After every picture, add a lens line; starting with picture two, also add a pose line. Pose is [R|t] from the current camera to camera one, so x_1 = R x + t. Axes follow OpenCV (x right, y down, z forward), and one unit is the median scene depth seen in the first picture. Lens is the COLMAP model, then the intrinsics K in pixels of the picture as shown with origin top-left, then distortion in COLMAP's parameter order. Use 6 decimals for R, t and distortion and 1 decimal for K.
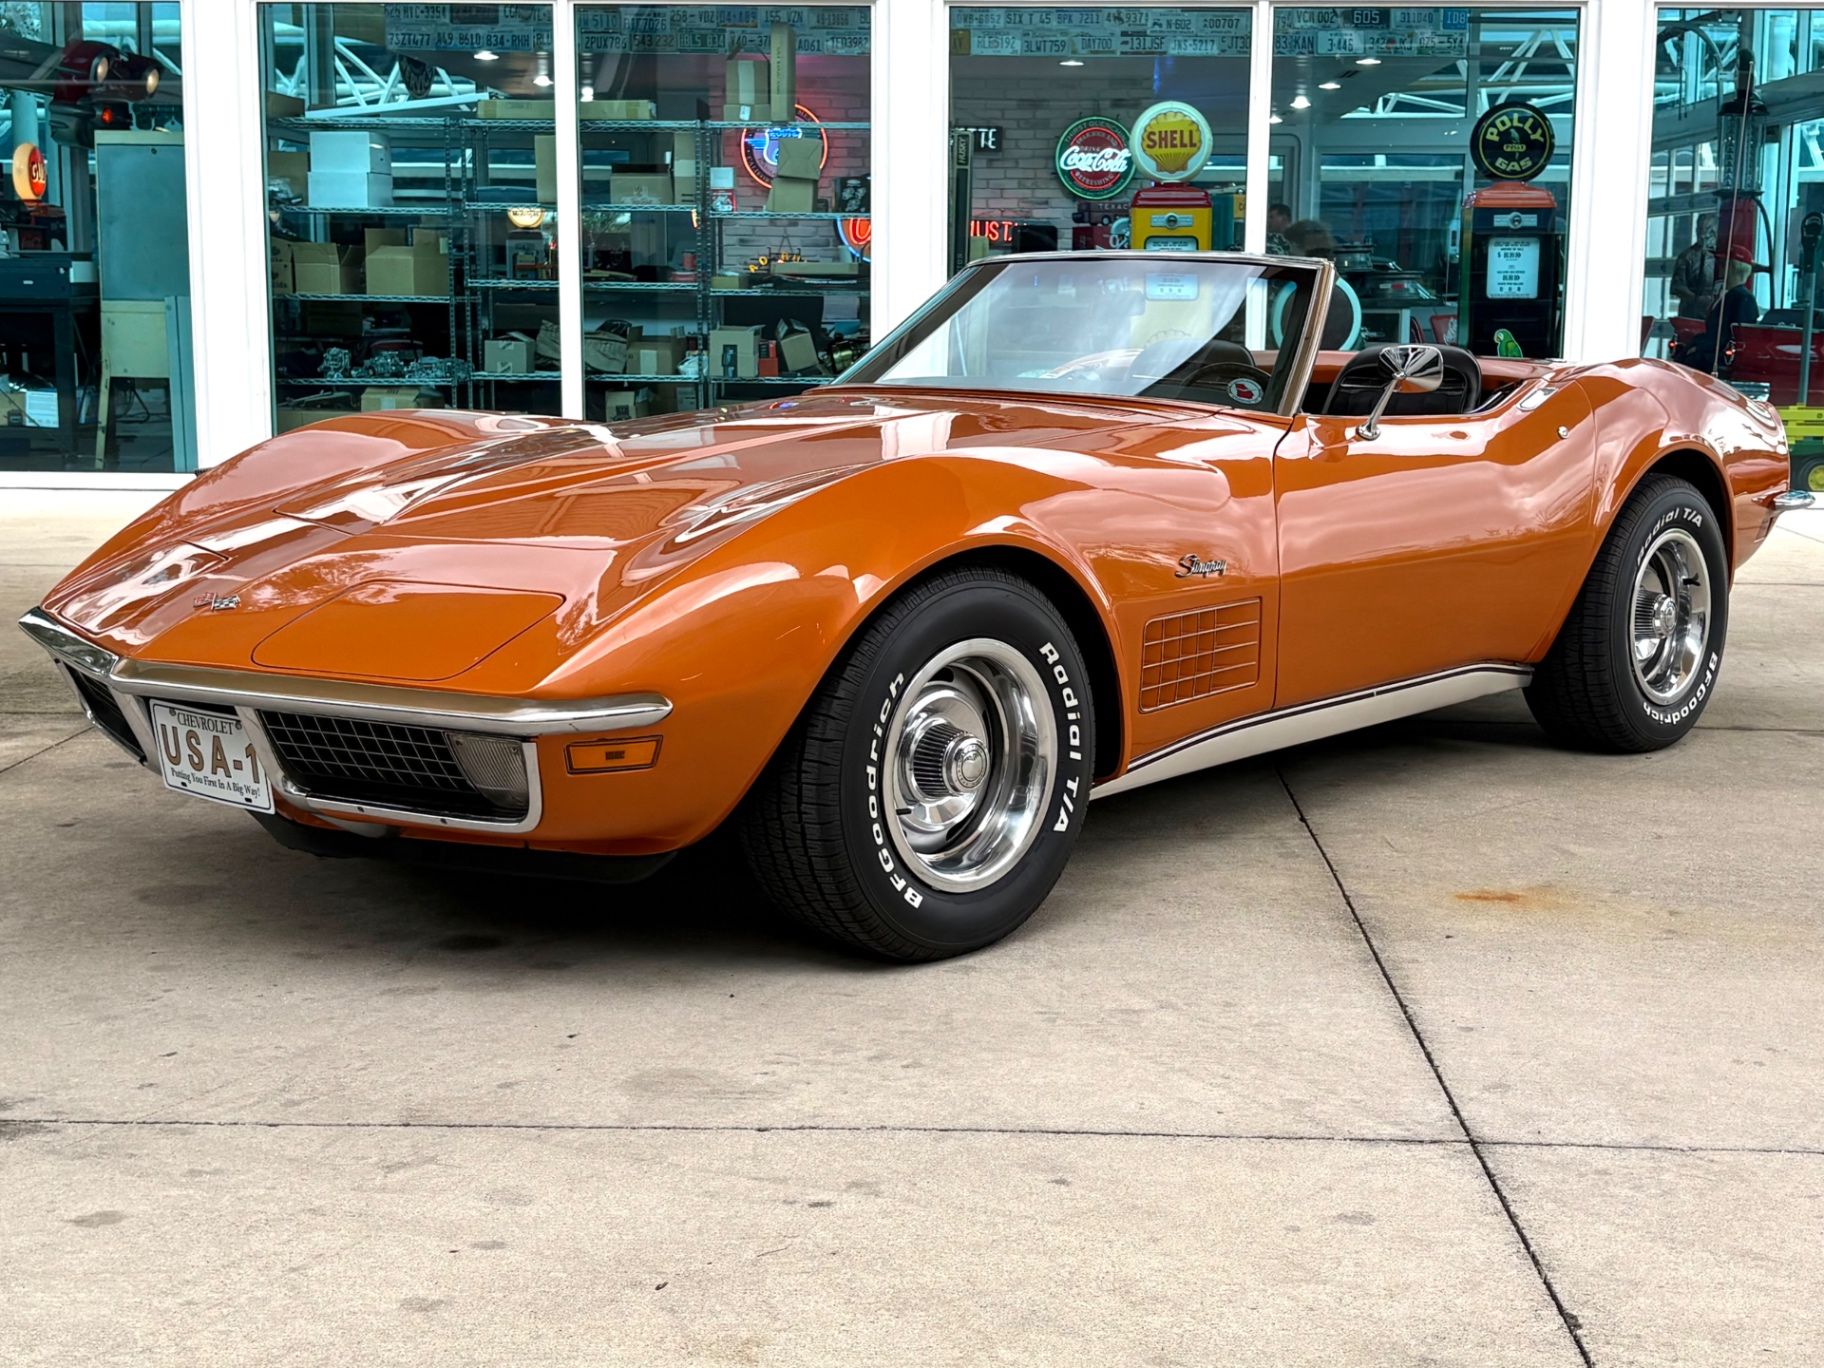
lens RADIAL K [[2413.3, 0, 942.4], [0, 2413.3, 672.3], [0, 0, 1]] dist [0.192638, -0.701293]
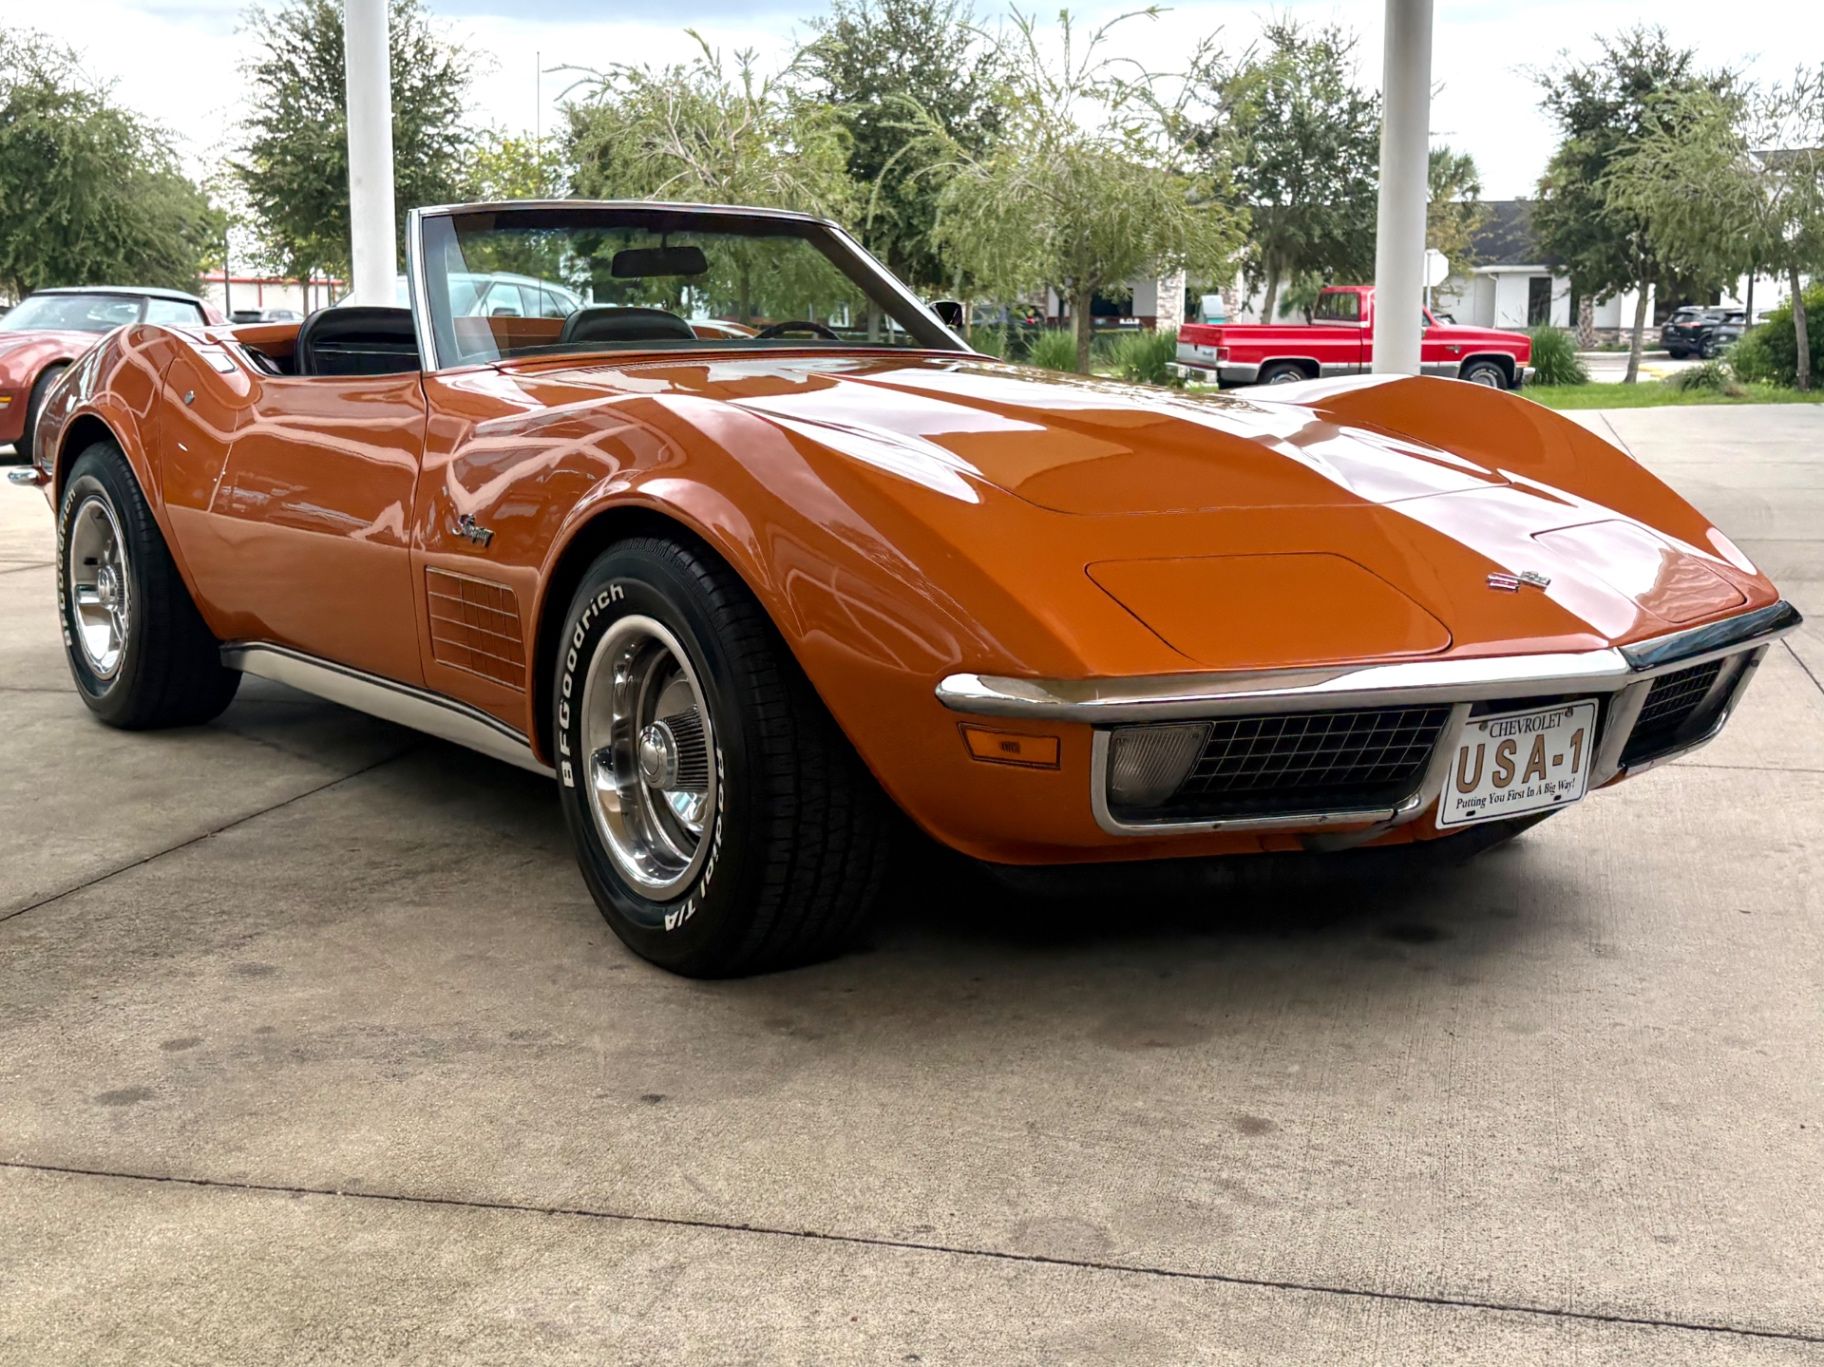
lens RADIAL K [[2356.4, 0, 912.0], [0, 2356.4, 683.5], [0, 0, 1]] dist [0.164010, -0.518075]
pose [[0.211703, -0.155162, 0.964939, -0.975105], [0.155328, 0.980110, 0.123523, -0.109947], [-0.964912, 0.123732, 0.231593, 0.861054]]
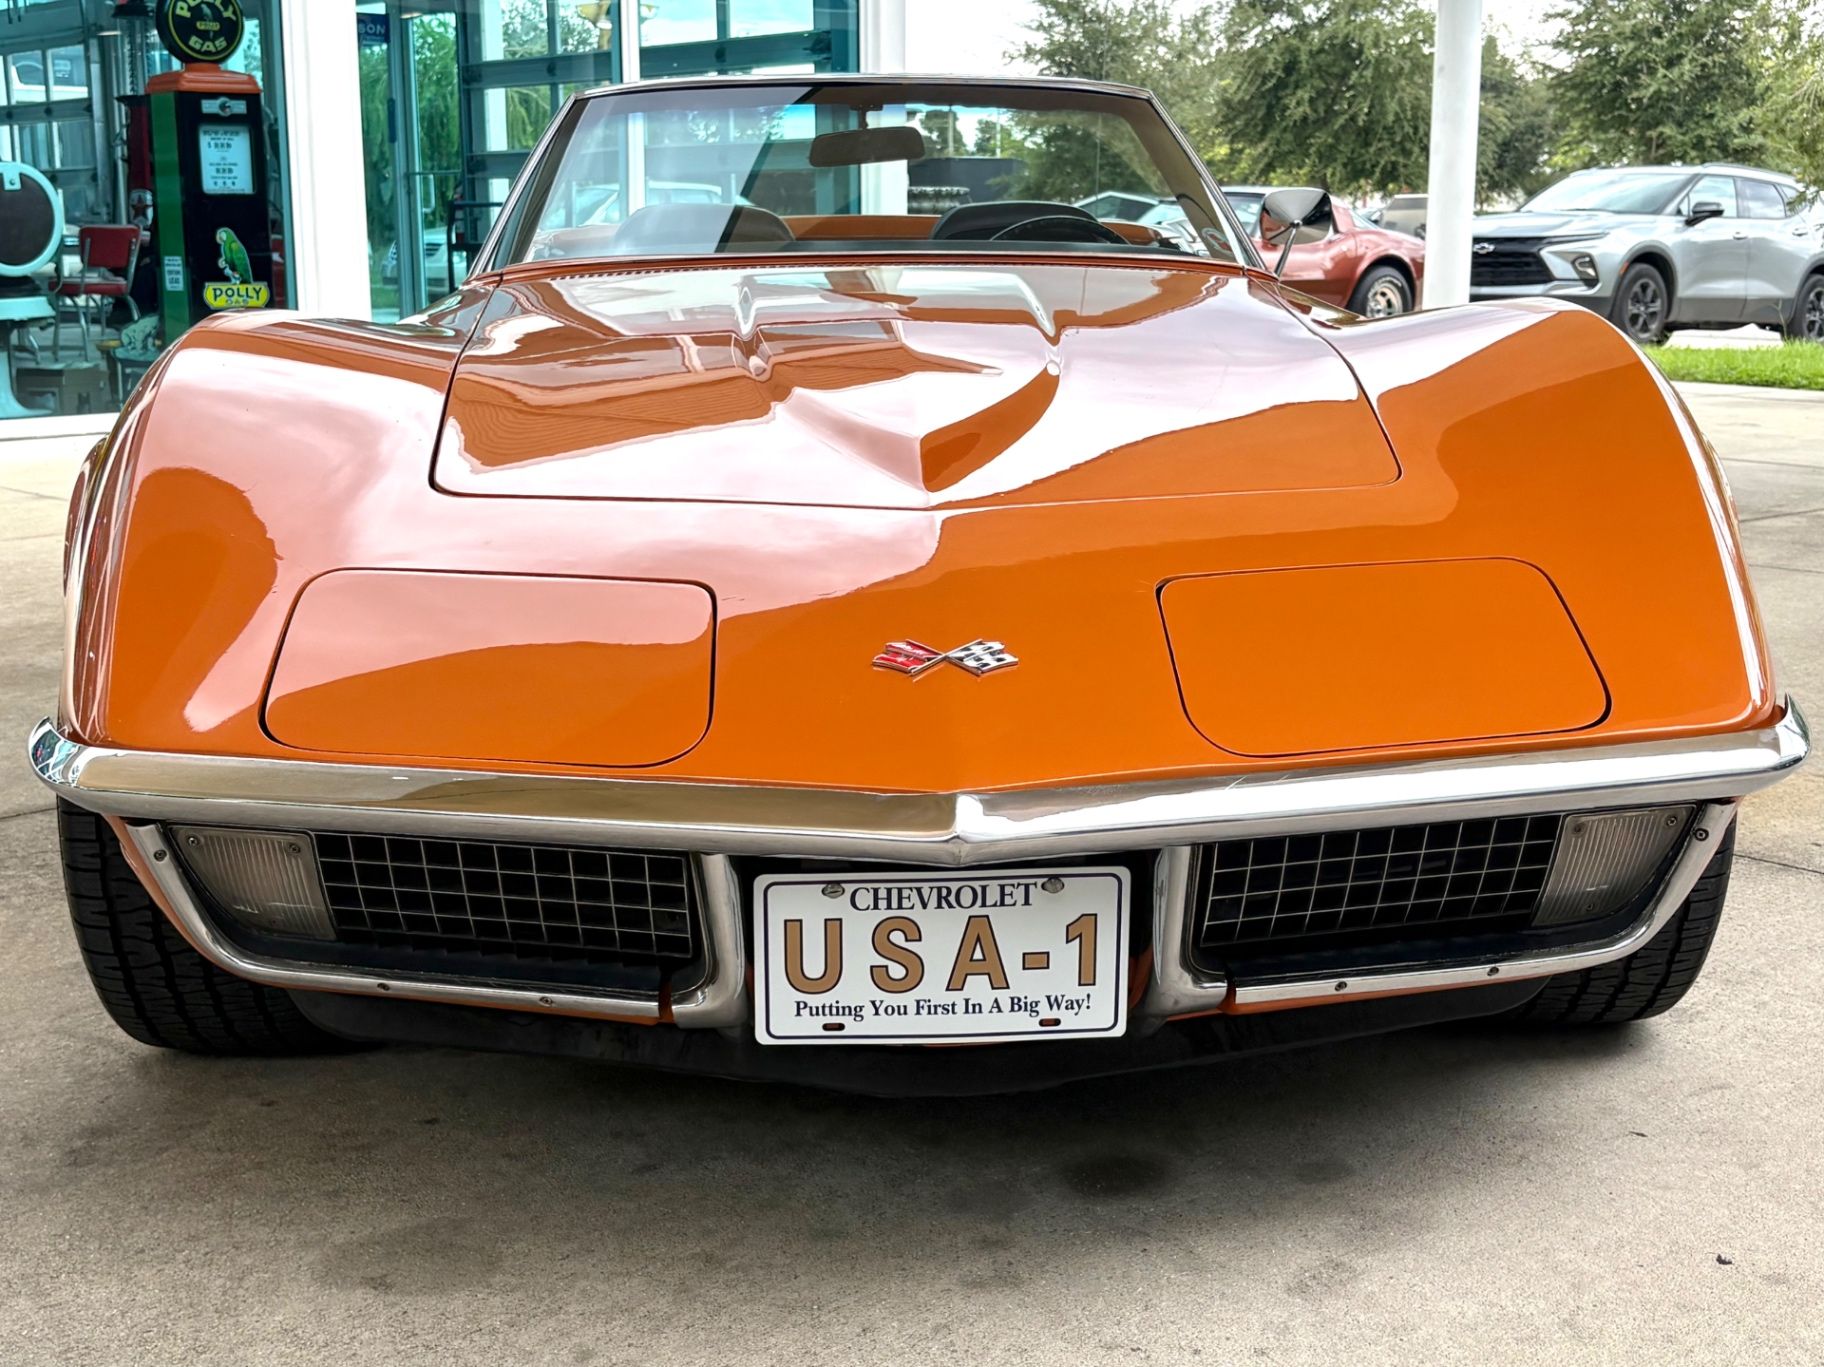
lens RADIAL K [[2327.6, 0, 939.2], [0, 2327.6, 624.6], [0, 0, 1]] dist [0.177606, -0.646219]
pose [[0.710938, -0.127518, 0.691597, -0.540221], [0.116019, 0.991215, 0.063499, -0.057210], [-0.693618, 0.035095, 0.719487, 0.547754]]
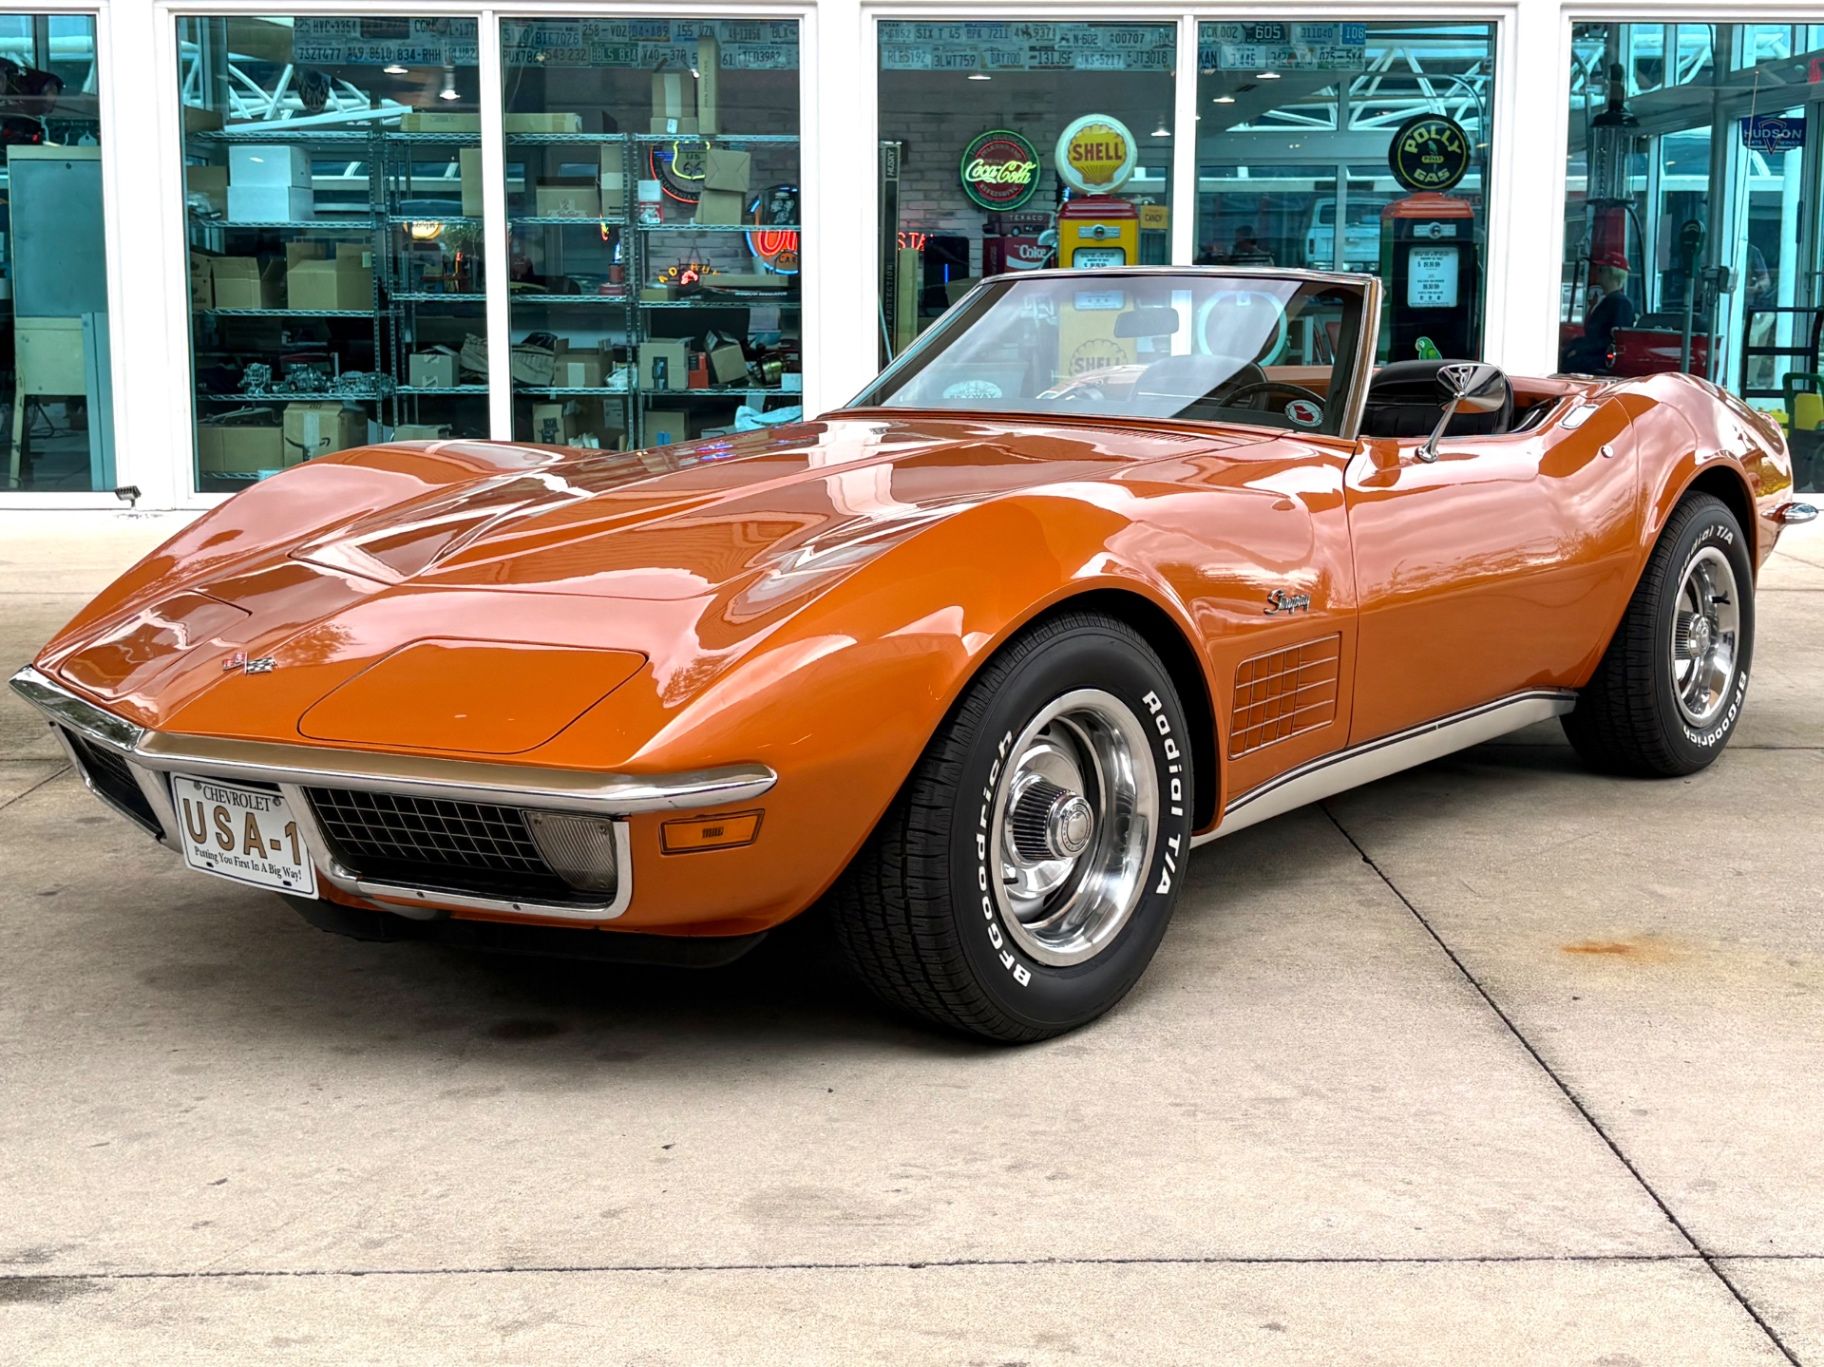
lens RADIAL K [[2327.6, 0, 939.2], [0, 2327.6, 624.6], [0, 0, 1]] dist [0.177606, -0.646219]
pose [[0.998340, -0.013666, 0.055945, -0.076926], [0.014591, 0.999763, -0.016161, -0.021644], [-0.055711, 0.016950, 0.998303, 0.098901]]
